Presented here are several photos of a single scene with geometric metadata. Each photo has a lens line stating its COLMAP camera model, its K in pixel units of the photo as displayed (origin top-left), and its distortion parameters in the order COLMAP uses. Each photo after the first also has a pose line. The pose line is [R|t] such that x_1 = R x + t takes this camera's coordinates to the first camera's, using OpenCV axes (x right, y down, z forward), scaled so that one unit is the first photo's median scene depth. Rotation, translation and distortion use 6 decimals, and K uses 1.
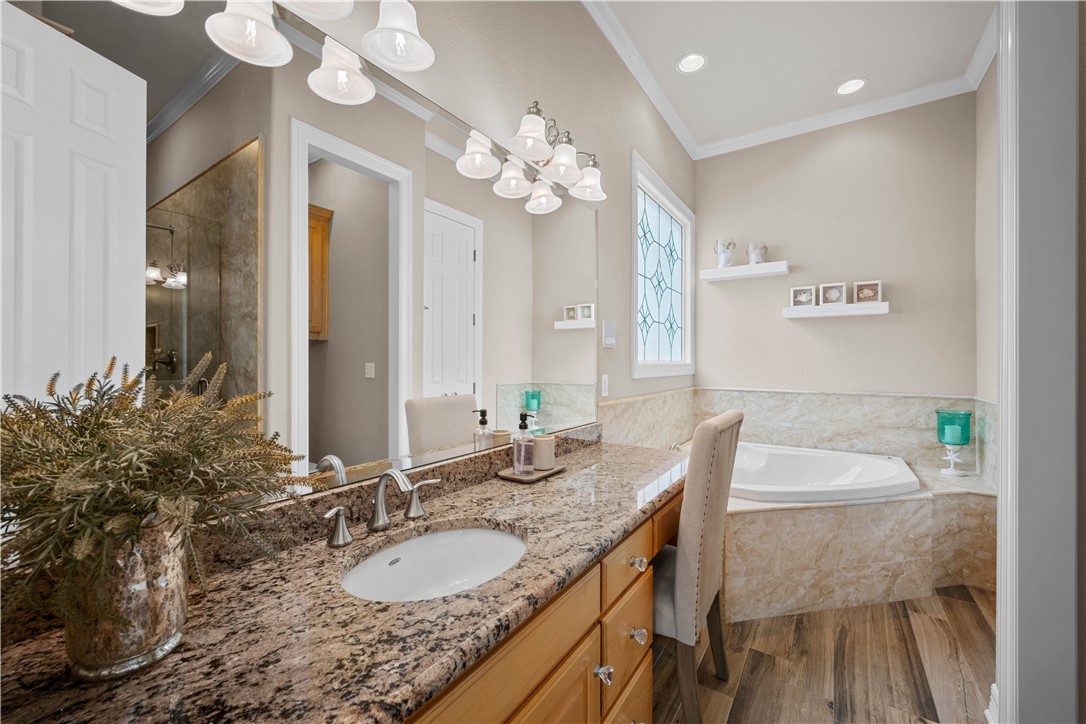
lens RADIAL K [[430.0, 0, 540.1], [0, 430.0, 360.0], [0, 0, 1]] dist [-0.002115, 0.000204]
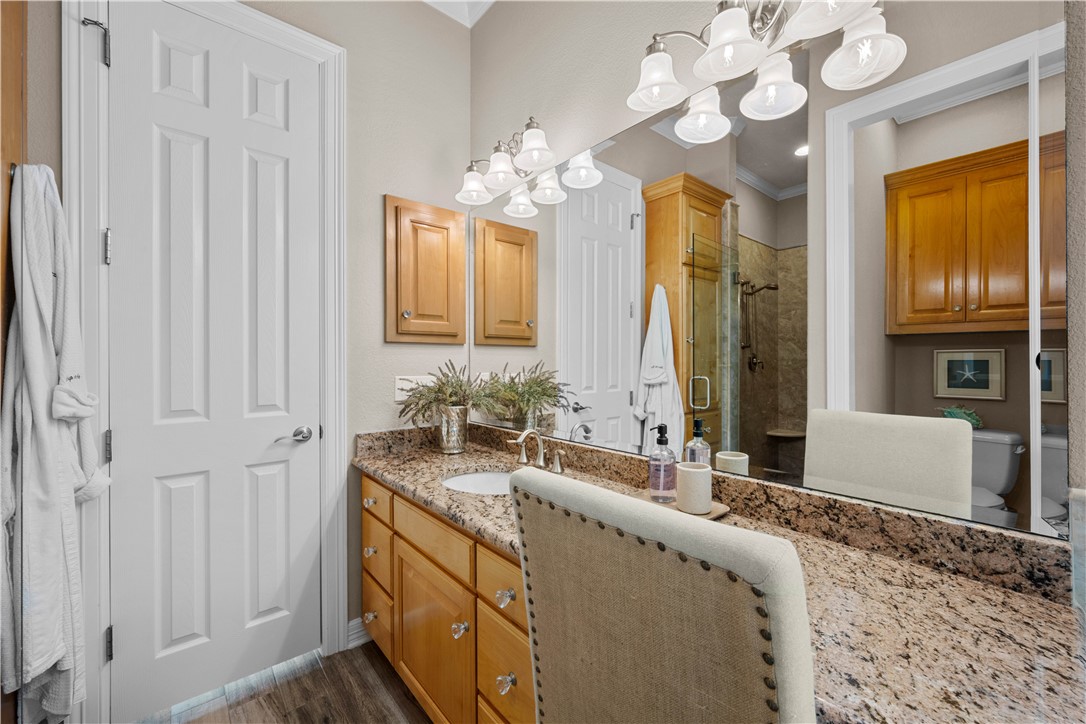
lens RADIAL K [[430.0, 0, 544.1], [0, 430.0, 362.7], [0, 0, 1]] dist [-0.002115, 0.000204]
pose [[-0.252026, 0.002218, -0.967718, 1.100416], [0.001488, 0.999997, 0.001904, 0.011062], [0.967719, -0.000960, -0.252029, 1.379898]]
